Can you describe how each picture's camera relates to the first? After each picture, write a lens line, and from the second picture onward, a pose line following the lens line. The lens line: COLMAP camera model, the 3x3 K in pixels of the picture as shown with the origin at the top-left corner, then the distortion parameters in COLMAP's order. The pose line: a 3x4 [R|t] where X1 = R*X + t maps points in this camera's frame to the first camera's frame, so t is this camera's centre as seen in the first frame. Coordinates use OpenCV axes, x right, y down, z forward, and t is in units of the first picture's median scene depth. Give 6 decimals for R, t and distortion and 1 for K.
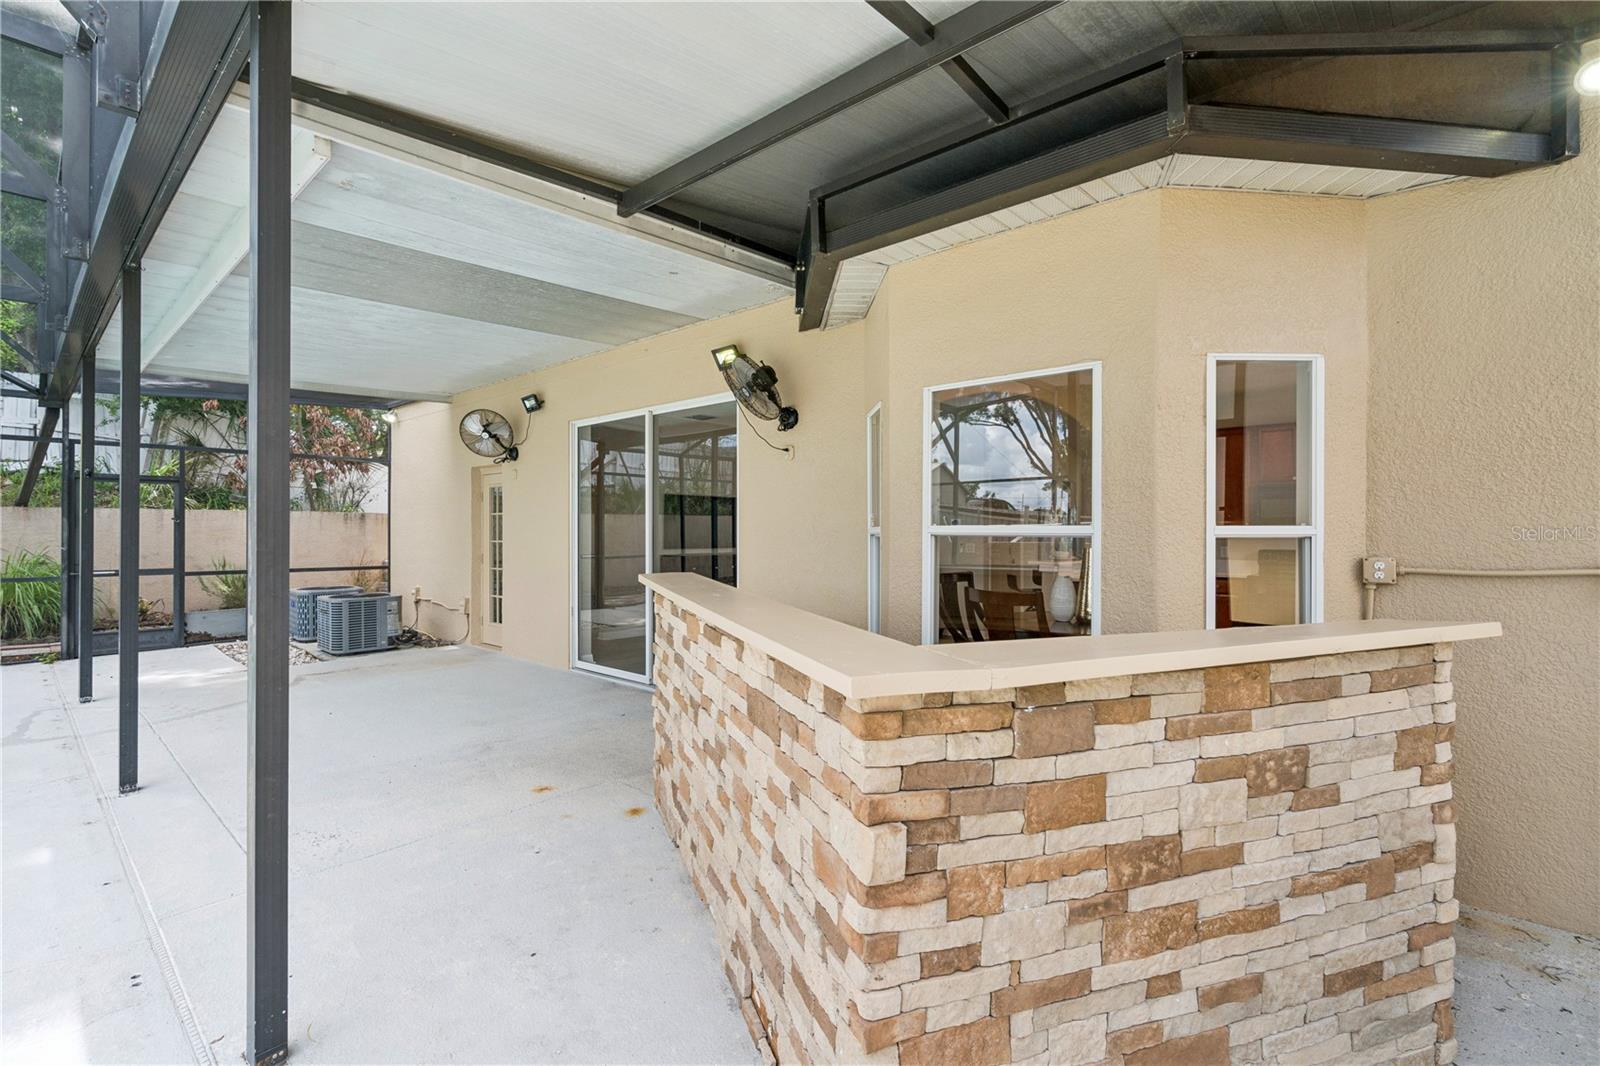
lens RADIAL K [[735.9, 0, 800.0], [0, 735.9, 533.0], [0, 0, 1]] dist [-0.000379, -0.000015]
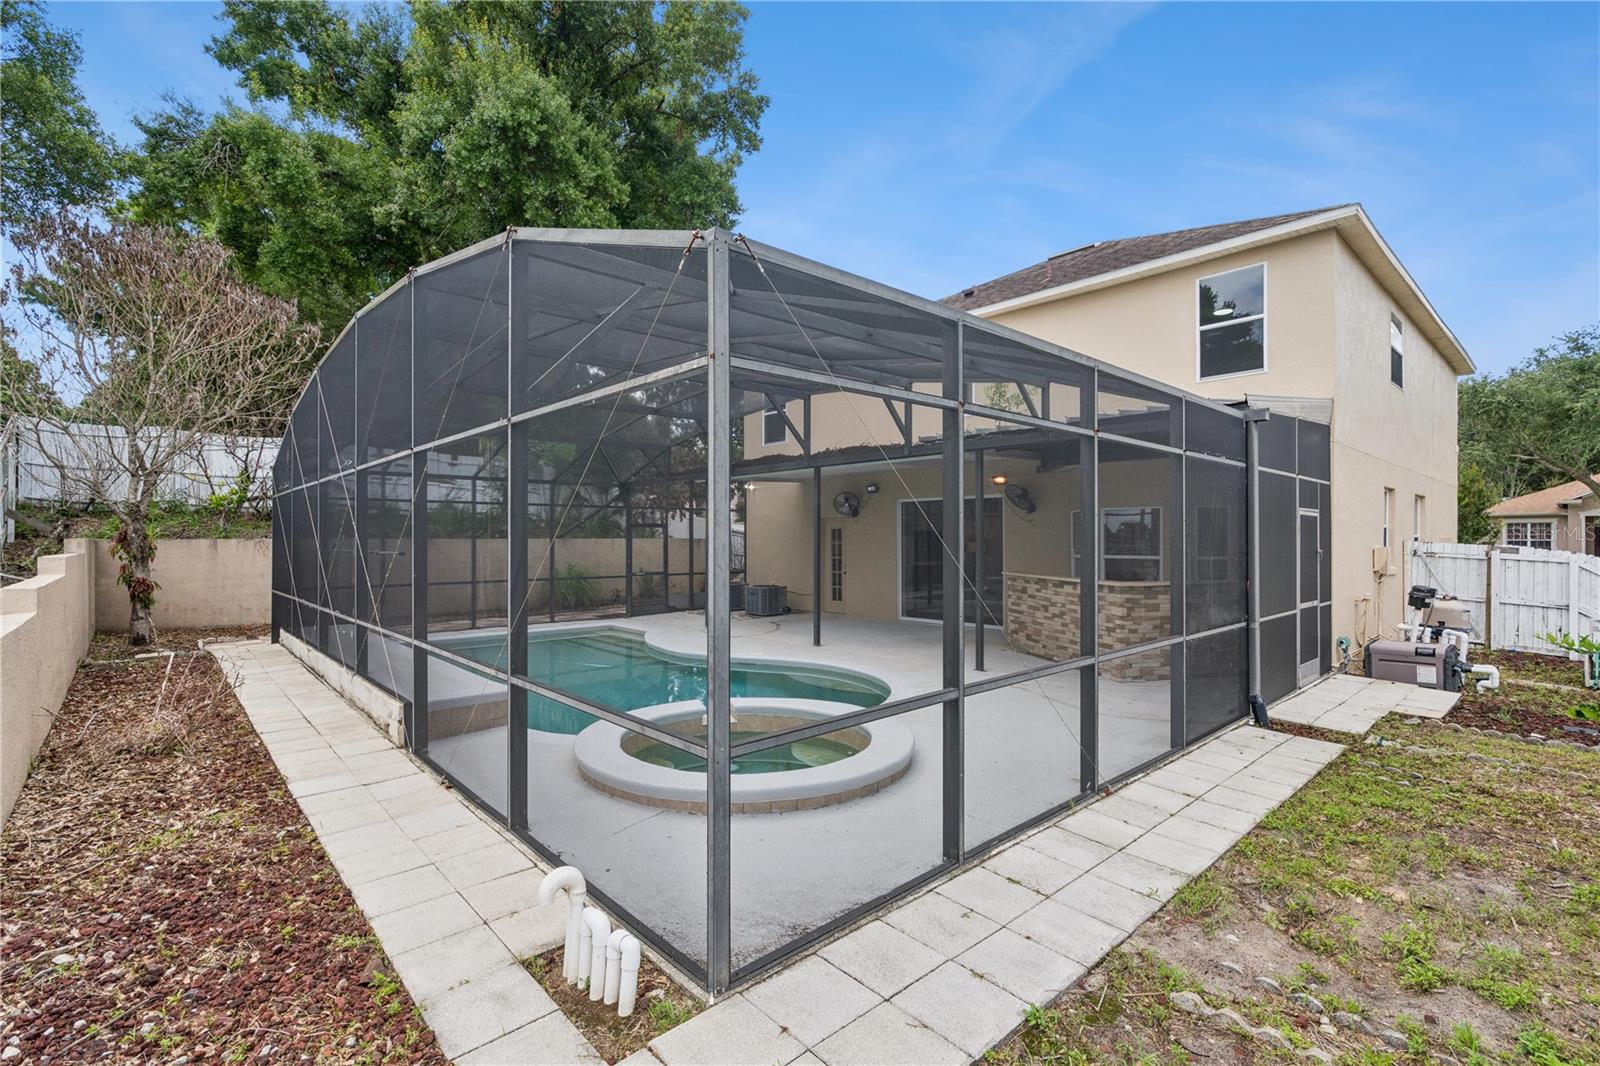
lens RADIAL K [[729.6, 0, 824.5], [0, 729.6, 539.6], [0, 0, 1]] dist [0.000242, 0.000021]
pose [[0.997810, 0.001776, -0.066122, -0.969630], [-0.002205, 0.999977, -0.006419, -0.067434], [0.066109, 0.006551, 0.997791, -2.589472]]
